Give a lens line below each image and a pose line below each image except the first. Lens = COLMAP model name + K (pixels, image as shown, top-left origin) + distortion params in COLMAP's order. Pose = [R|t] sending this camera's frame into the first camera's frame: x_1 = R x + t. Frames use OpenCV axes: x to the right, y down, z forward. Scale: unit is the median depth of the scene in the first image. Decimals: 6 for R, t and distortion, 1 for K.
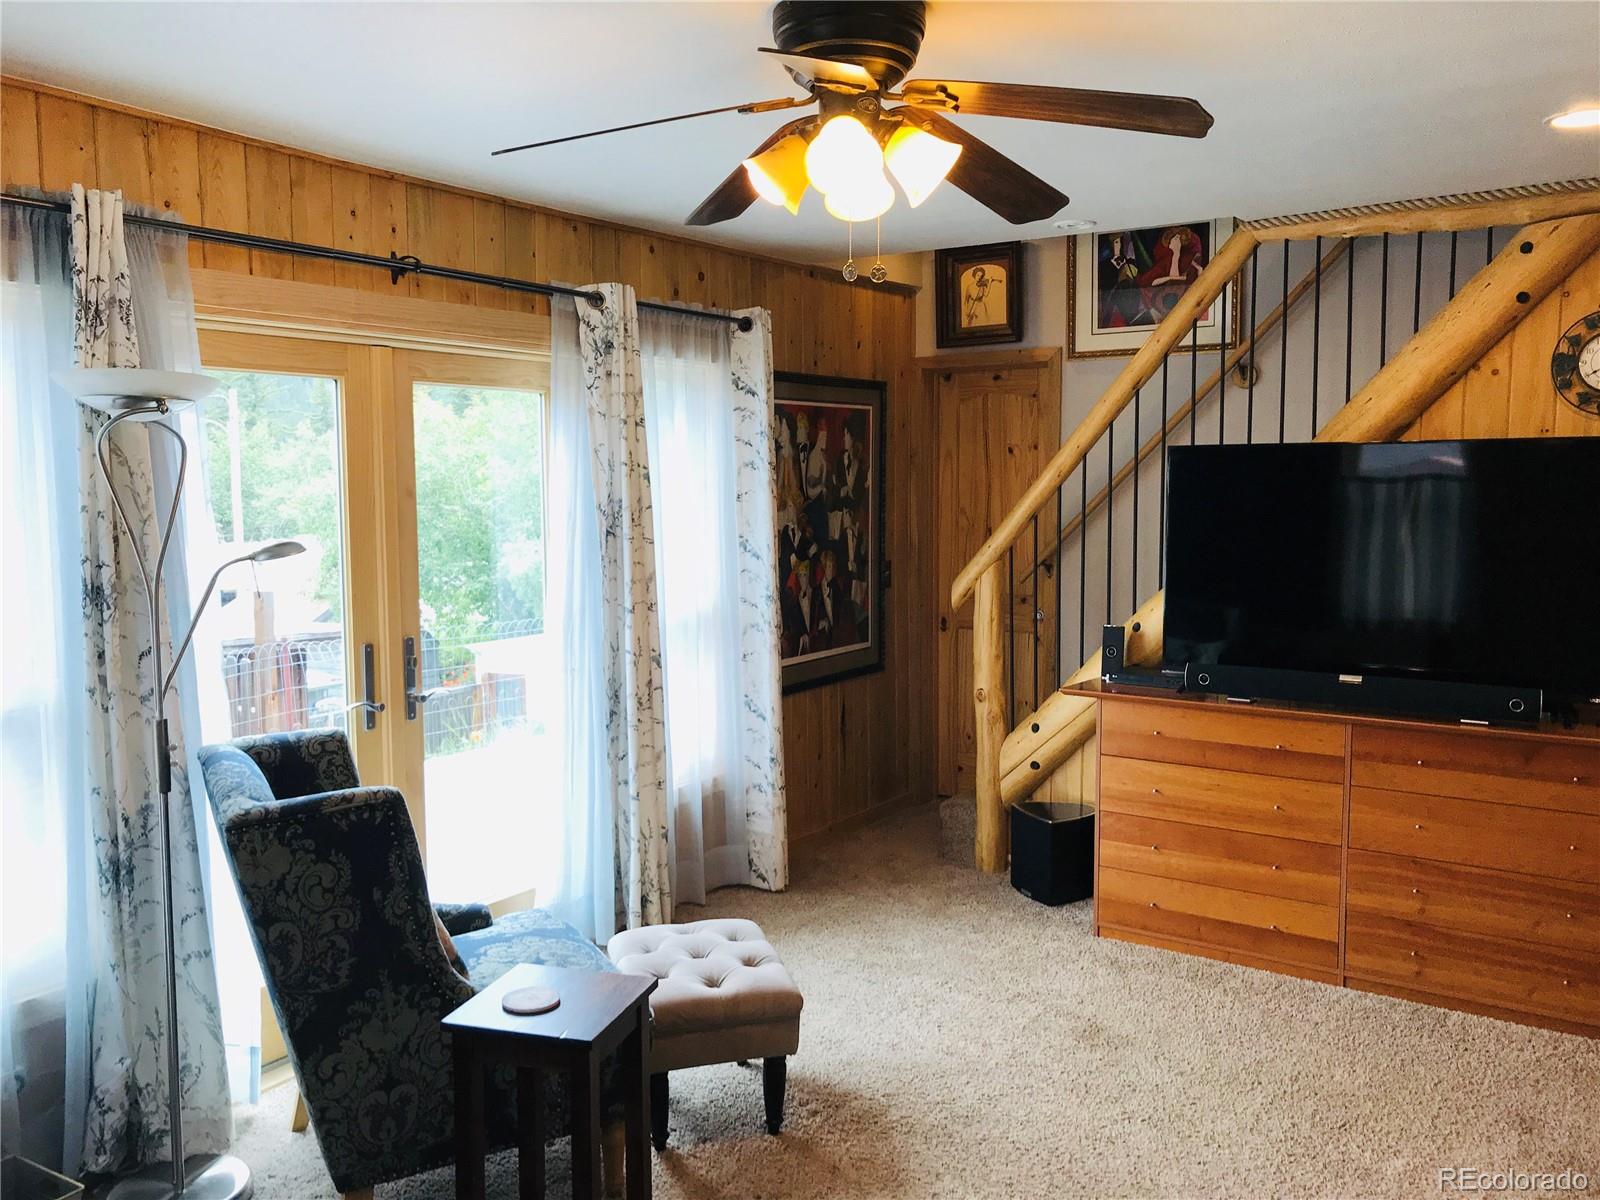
lens RADIAL K [[1322.6, 0, 802.5], [0, 1322.6, 596.1], [0, 0, 1]] dist [0.027431, -0.021321]
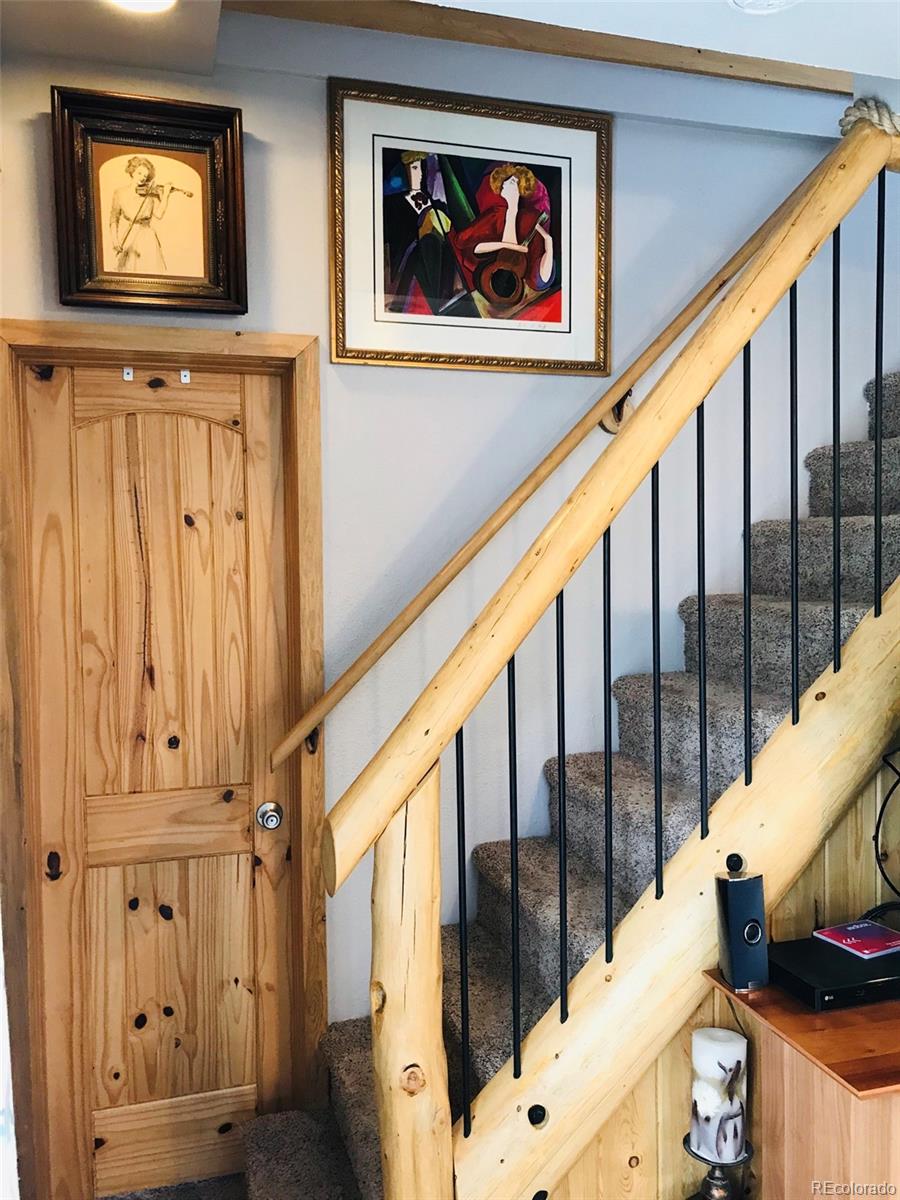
lens RADIAL K [[992.0, 0, 446.9], [0, 992.0, 594.5], [0, 0, 1]] dist [0.027431, -0.021321]
pose [[0.633504, -0.030923, 0.773121, -0.092934], [0.074167, 0.997027, -0.020895, -0.066304], [-0.770177, 0.070577, 0.633914, 0.688542]]
